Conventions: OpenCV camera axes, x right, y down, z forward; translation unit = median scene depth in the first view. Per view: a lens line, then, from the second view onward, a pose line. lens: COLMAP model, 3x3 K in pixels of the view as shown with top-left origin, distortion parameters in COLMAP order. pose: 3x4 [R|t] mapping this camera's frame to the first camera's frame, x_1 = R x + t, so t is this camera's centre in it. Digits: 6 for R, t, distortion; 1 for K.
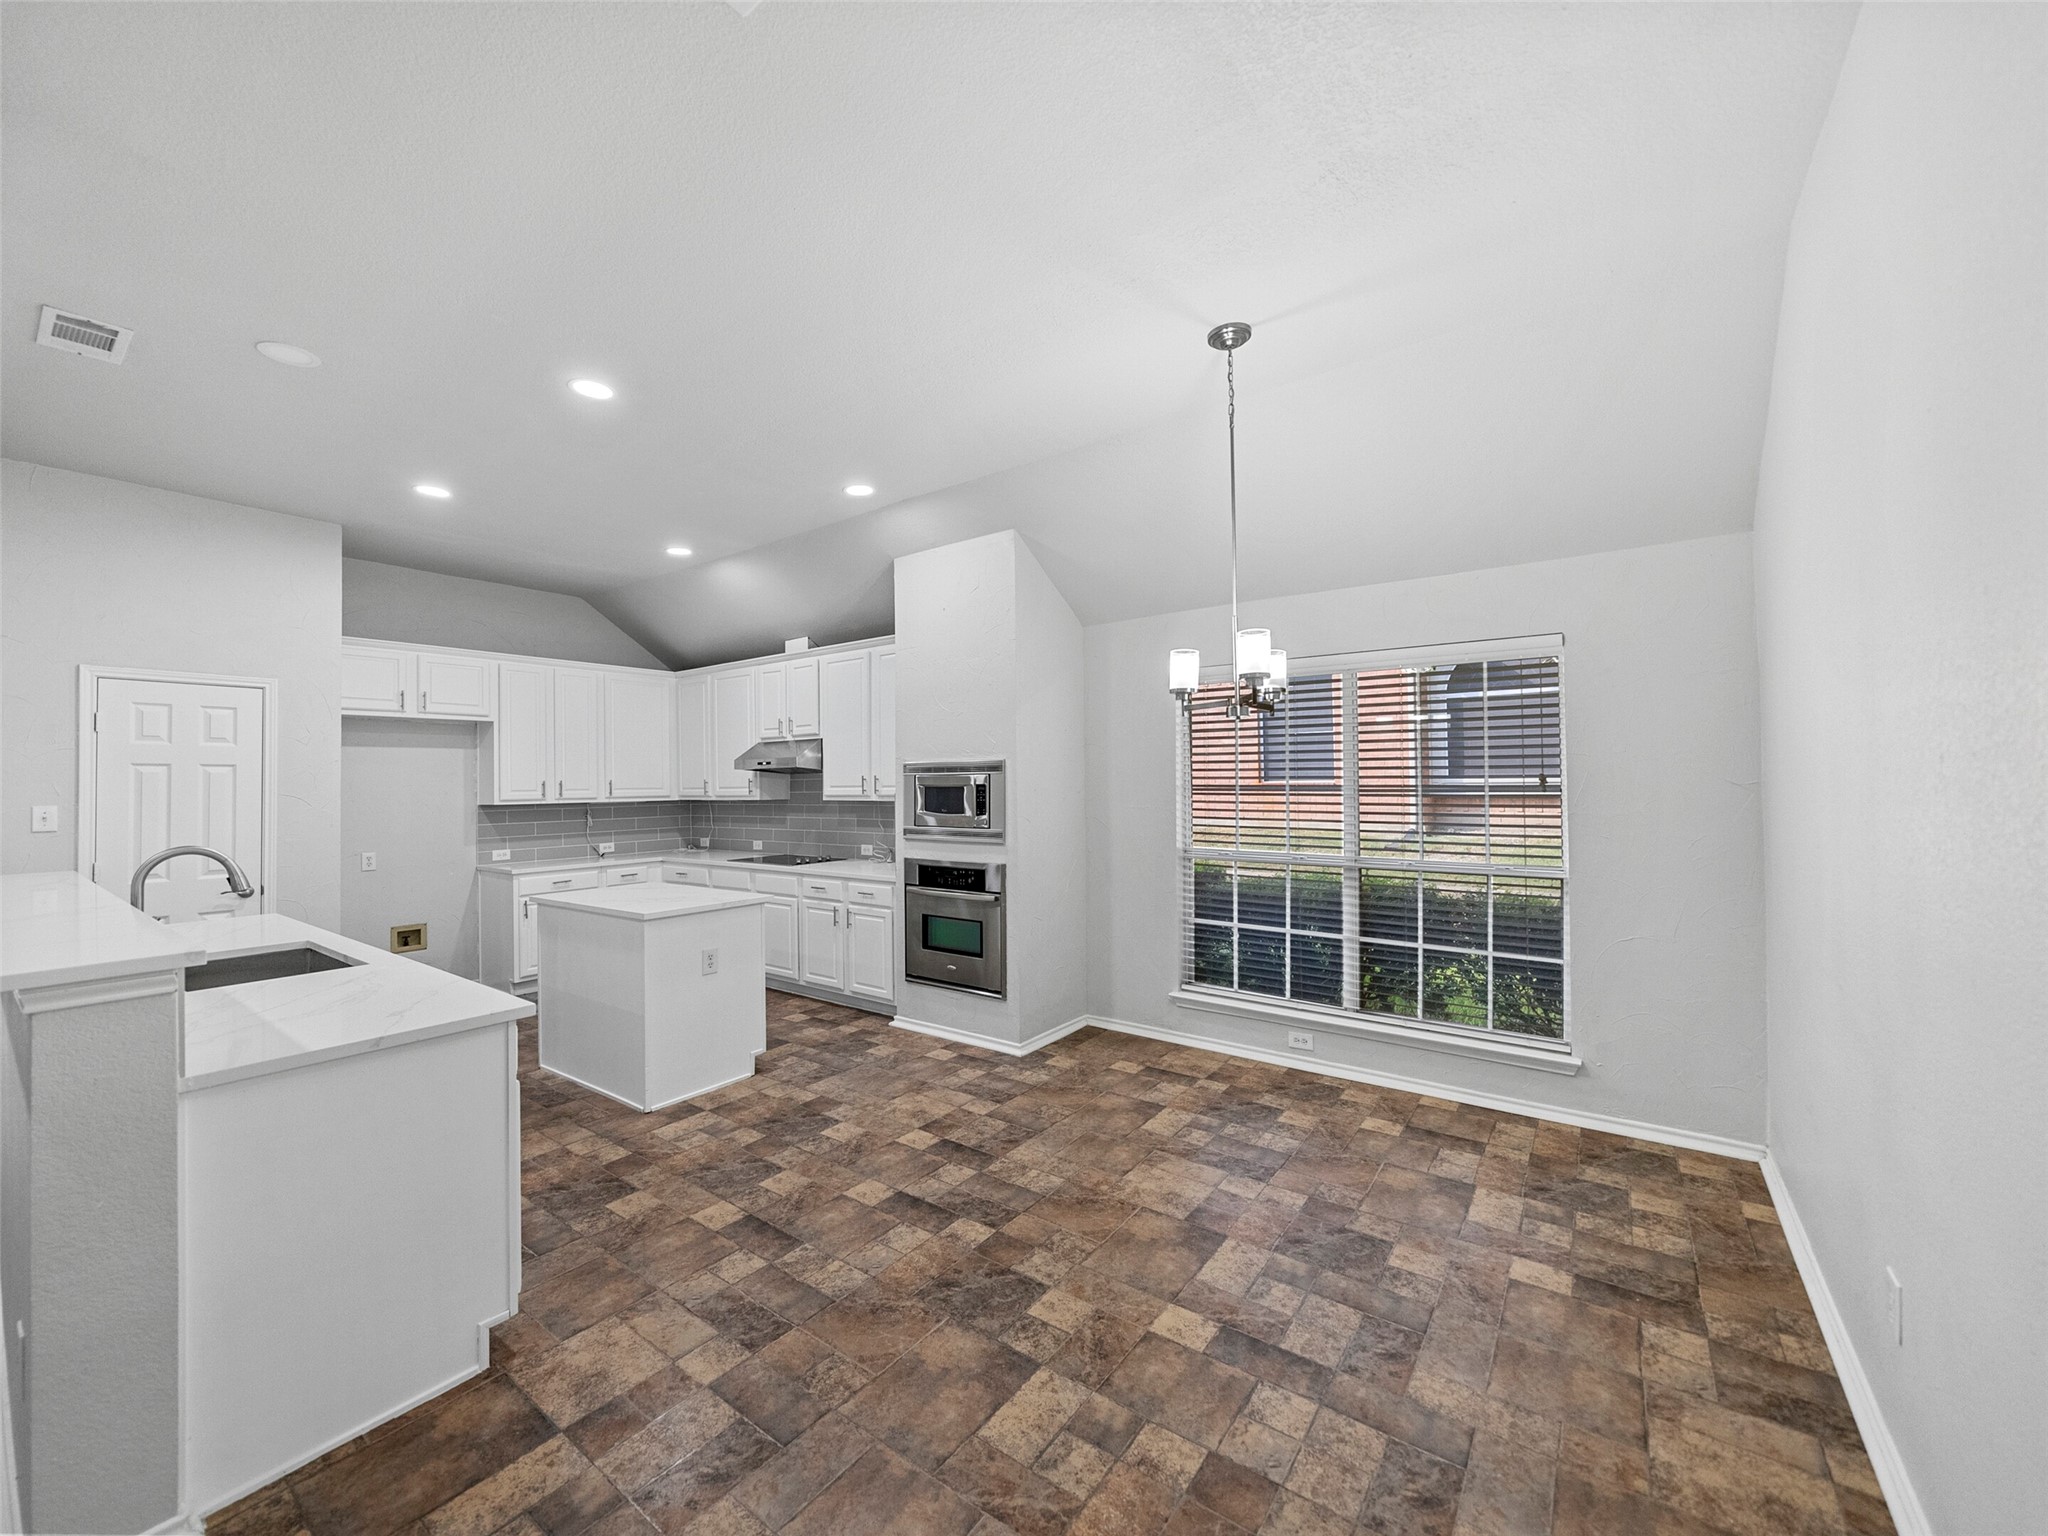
lens RADIAL K [[801.8, 0, 1021.3], [0, 801.8, 773.4], [0, 0, 1]] dist [-0.003270, -0.000364]
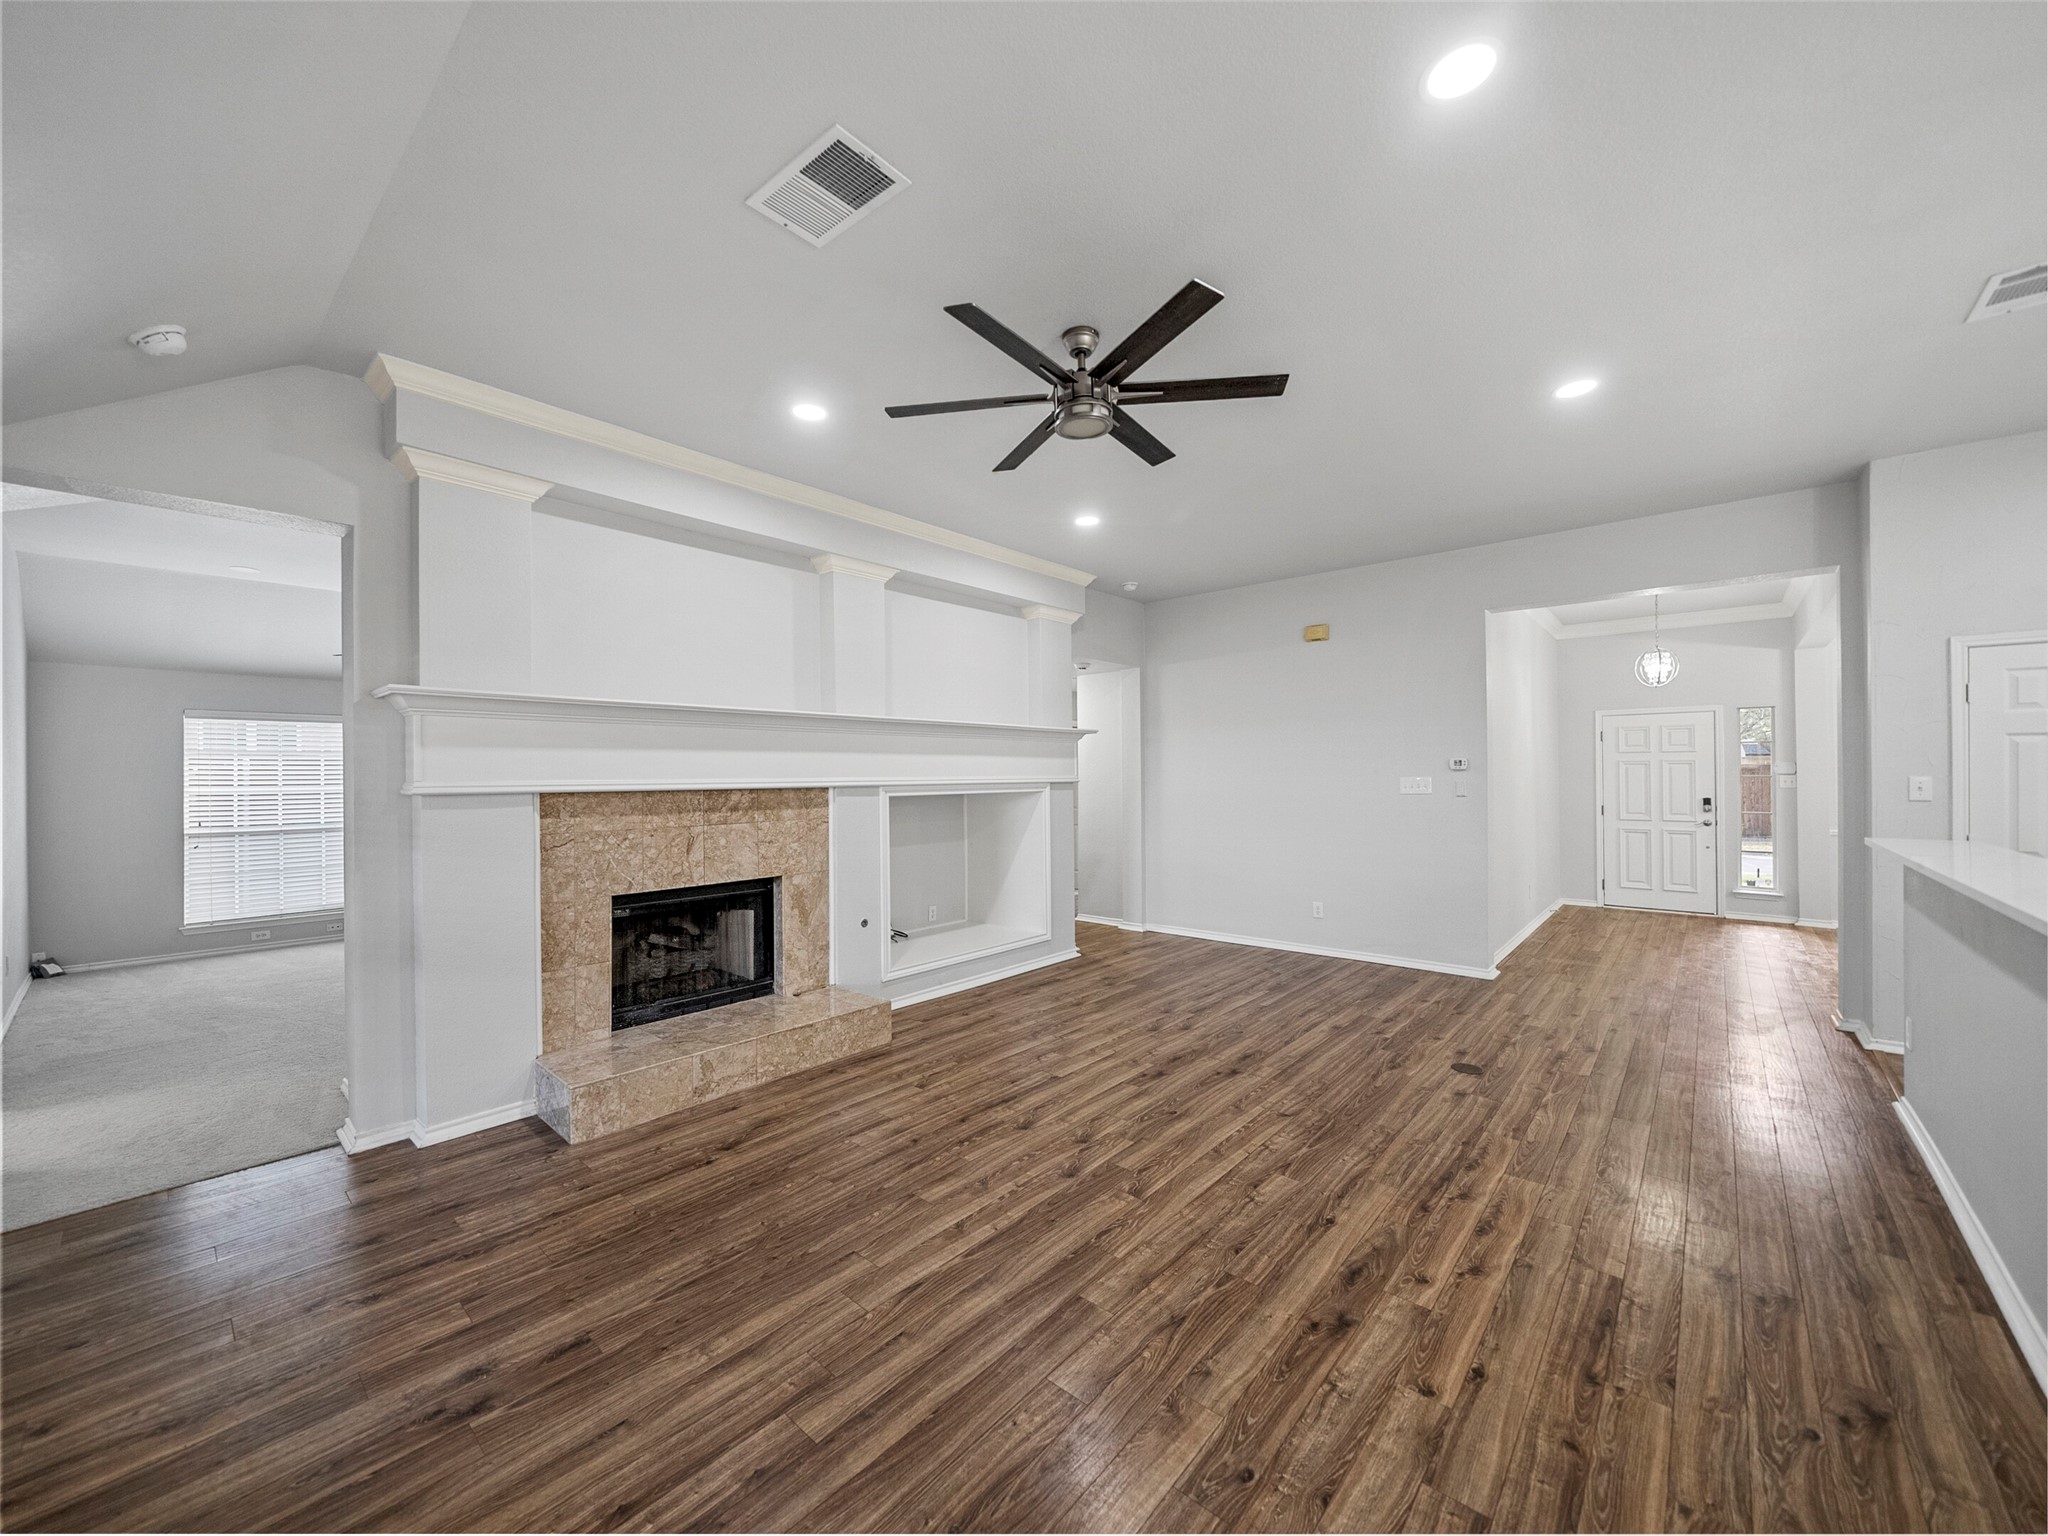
lens RADIAL K [[786.9, 0, 1021.5], [0, 786.9, 774.0], [0, 0, 1]] dist [-0.002727, -0.000388]
pose [[-0.082263, 0.015258, -0.996494, -0.085546], [0.019632, 0.999714, 0.013687, 0.000191], [0.996417, -0.018437, -0.082539, -0.091486]]
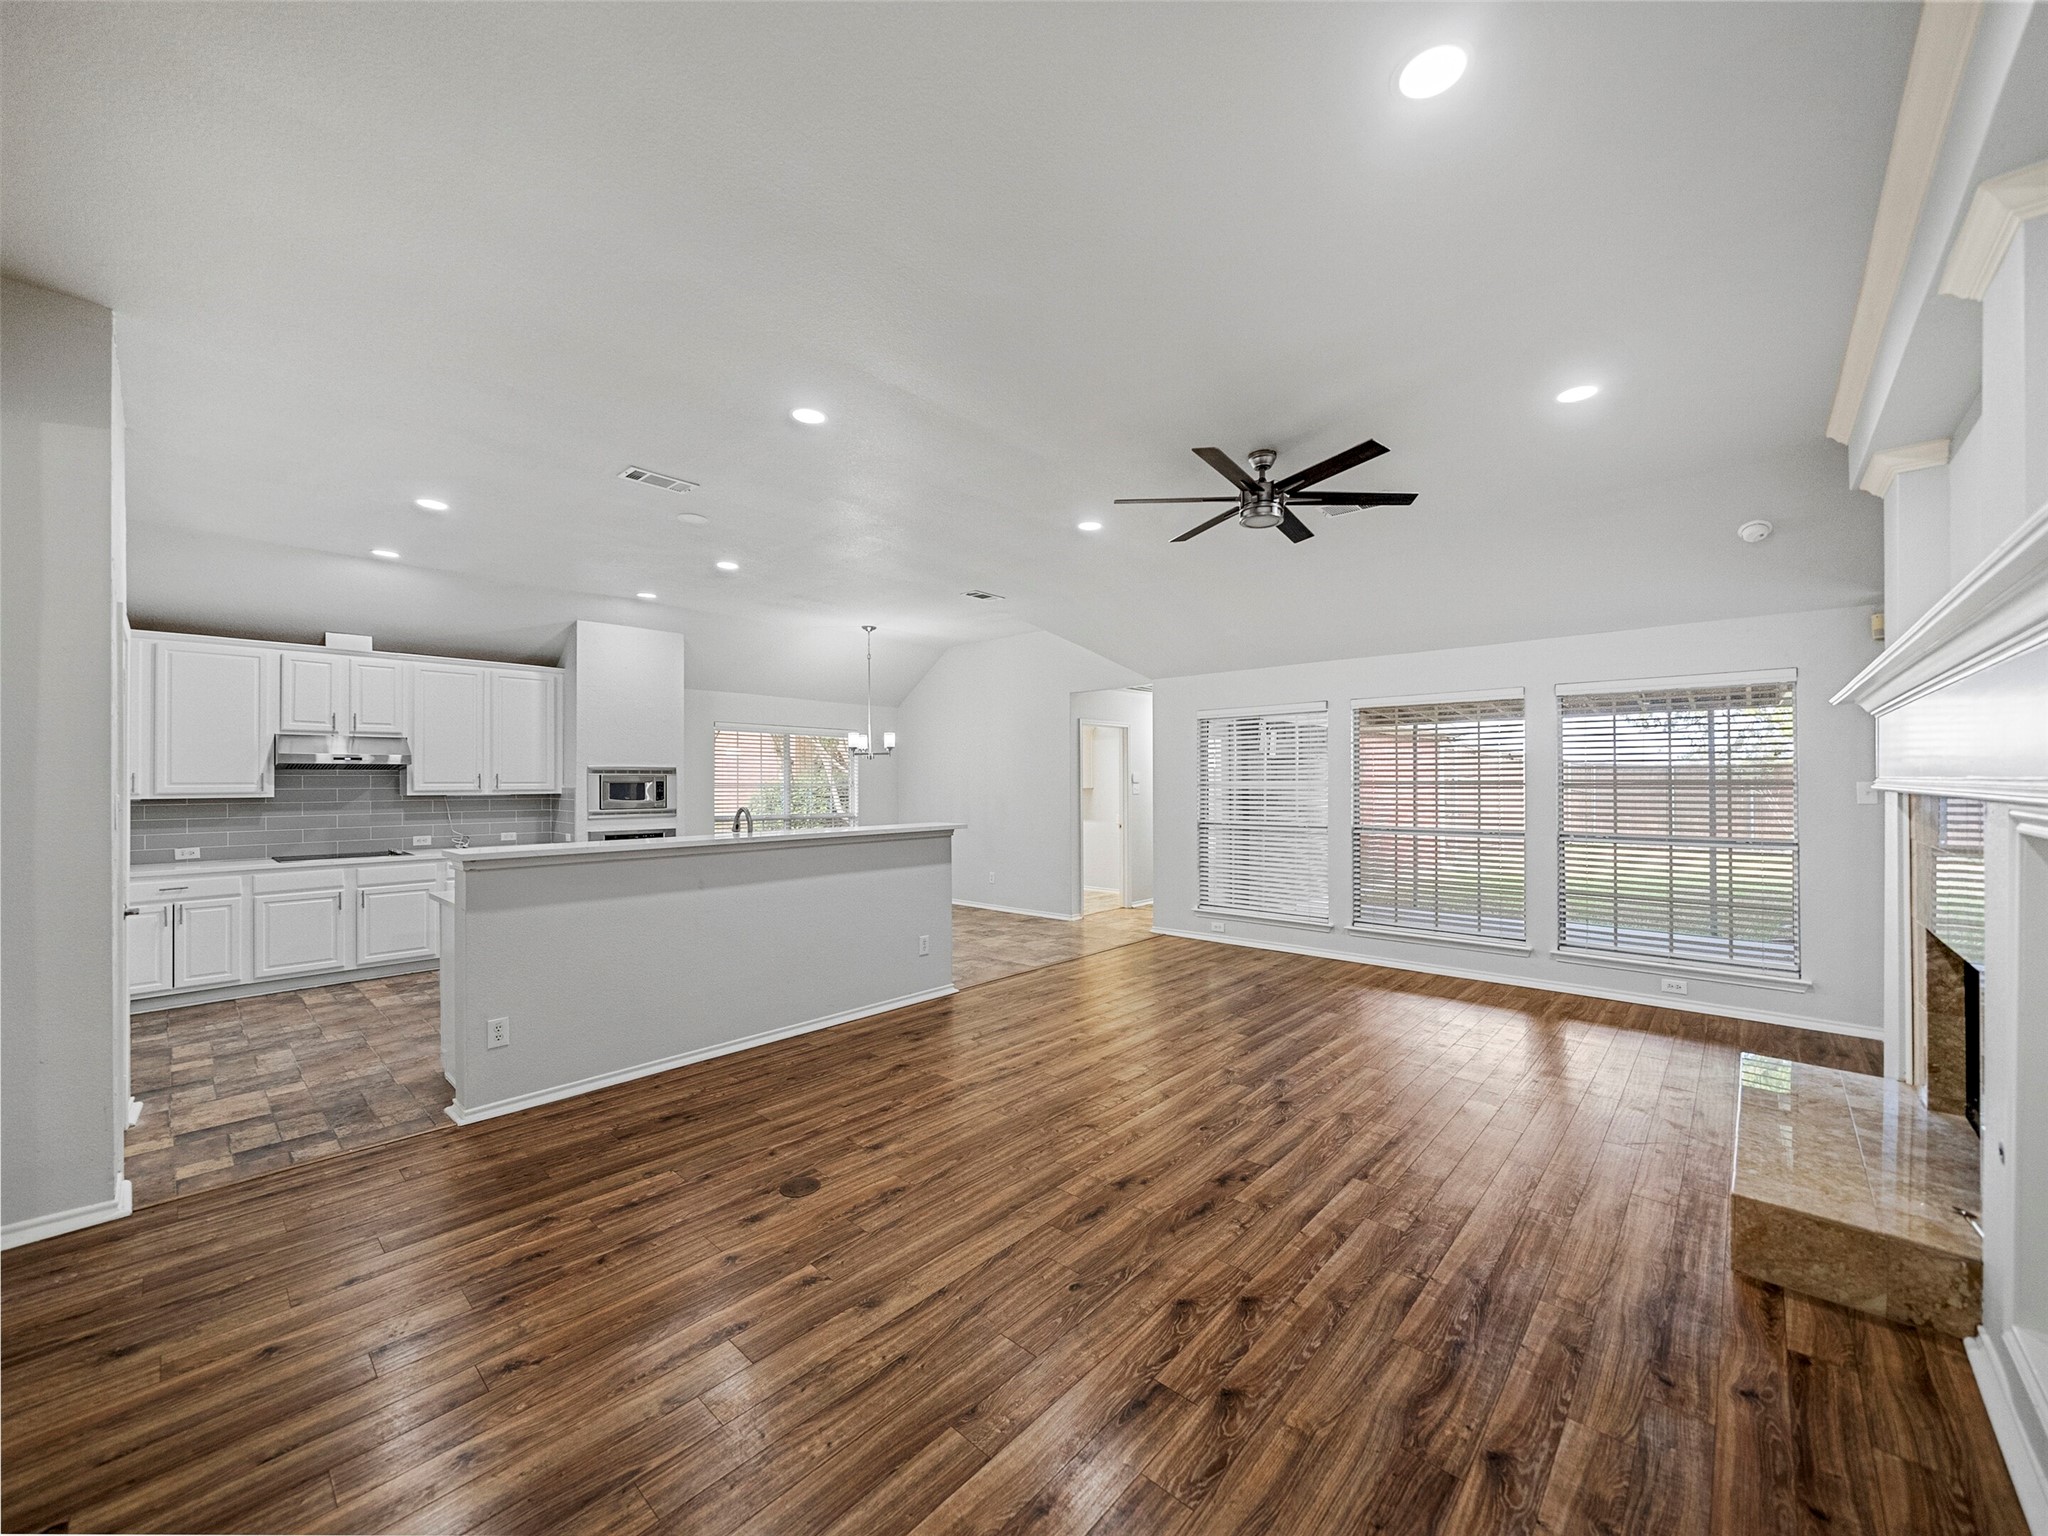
lens RADIAL K [[786.9, 0, 1021.5], [0, 786.9, 774.0], [0, 0, 1]] dist [-0.002727, -0.000388]
pose [[0.109029, 0.021484, 0.993806, -1.620426], [-0.008814, 0.999748, -0.020646, 0.025808], [-0.994000, -0.006509, 0.109191, 0.078848]]
